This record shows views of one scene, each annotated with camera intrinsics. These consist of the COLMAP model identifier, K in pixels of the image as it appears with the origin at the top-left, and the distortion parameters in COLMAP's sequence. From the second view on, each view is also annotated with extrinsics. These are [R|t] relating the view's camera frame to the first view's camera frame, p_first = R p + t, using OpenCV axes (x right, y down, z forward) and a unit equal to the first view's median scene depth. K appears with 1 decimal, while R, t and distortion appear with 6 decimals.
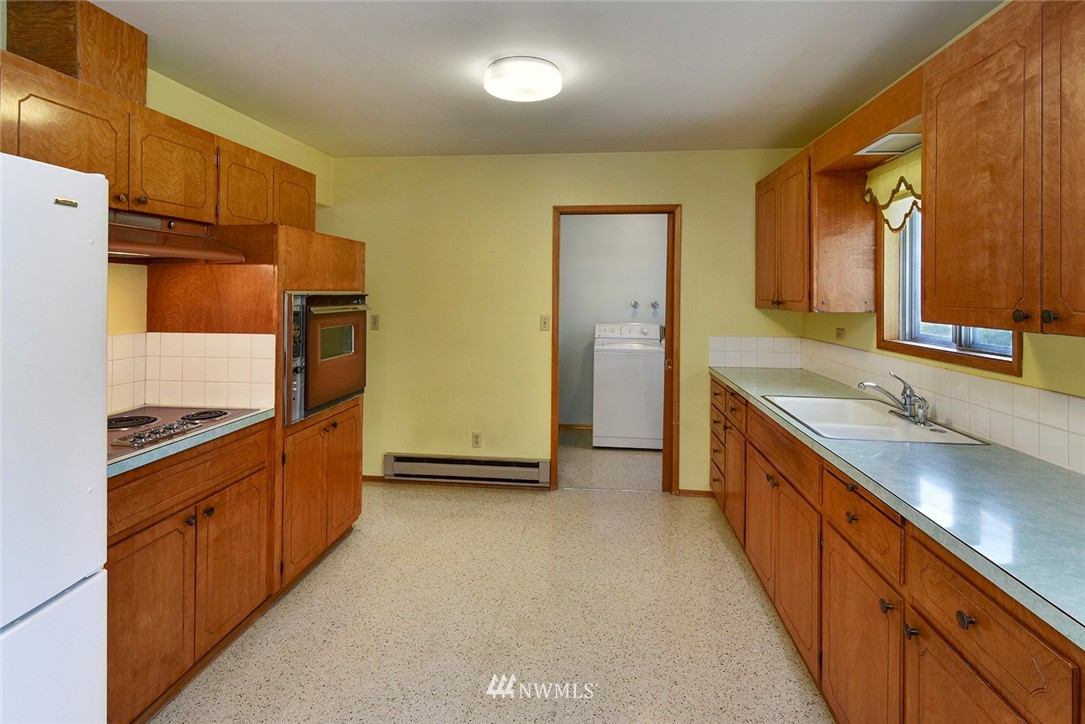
lens RADIAL K [[543.1, 0, 549.5], [0, 543.1, 287.3], [0, 0, 1]] dist [-0.003961, 0.000275]
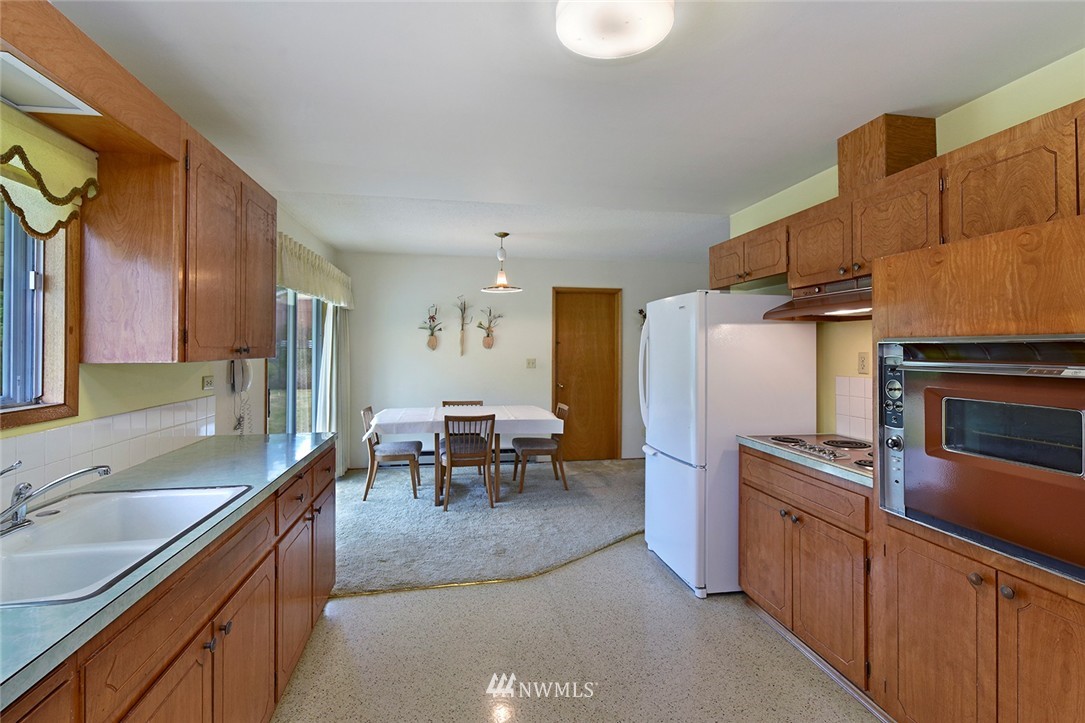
lens RADIAL K [[543.1, 0, 522.9], [0, 543.1, 343.4], [0, 0, 1]] dist [-0.003961, 0.000275]
pose [[-0.971993, -0.008372, -0.234862, 0.233293], [-0.003531, 0.999773, -0.021025, 0.035090], [0.234985, -0.019607, -0.971801, 1.788399]]
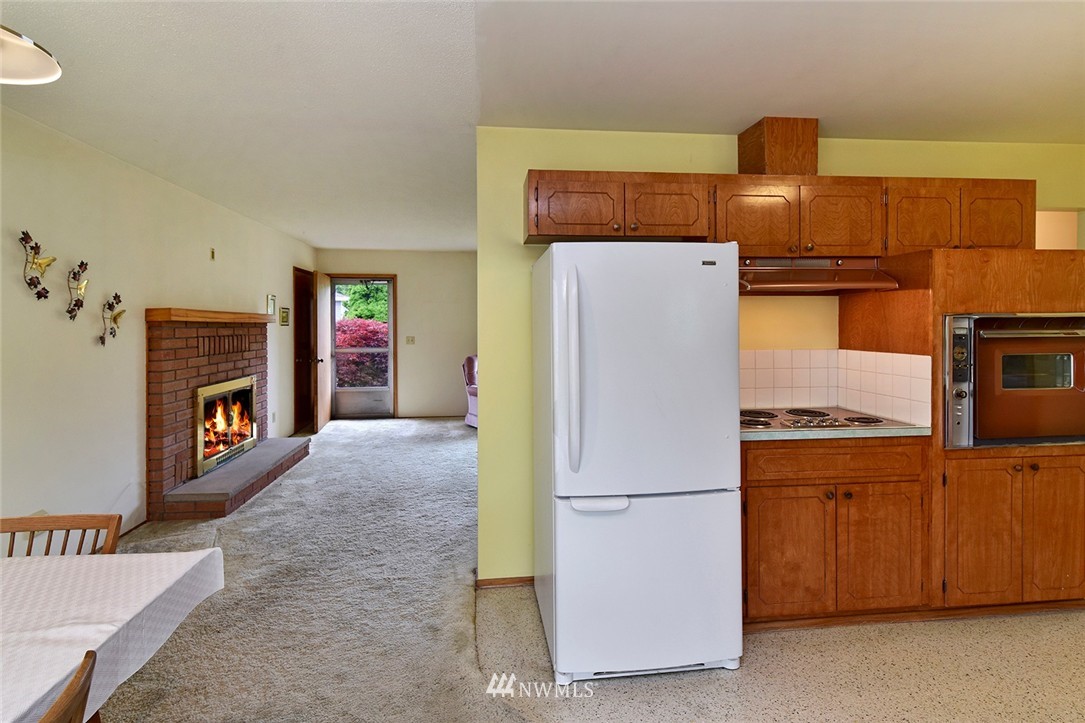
lens RADIAL K [[543.1, 0, 546.3], [0, 543.1, 325.8], [0, 0, 1]] dist [-0.003961, 0.000275]
pose [[0.217086, -0.001246, -0.976152, 0.362443], [0.017170, 0.999849, 0.002542, 0.015176], [0.976001, -0.017313, 0.217075, 0.067614]]
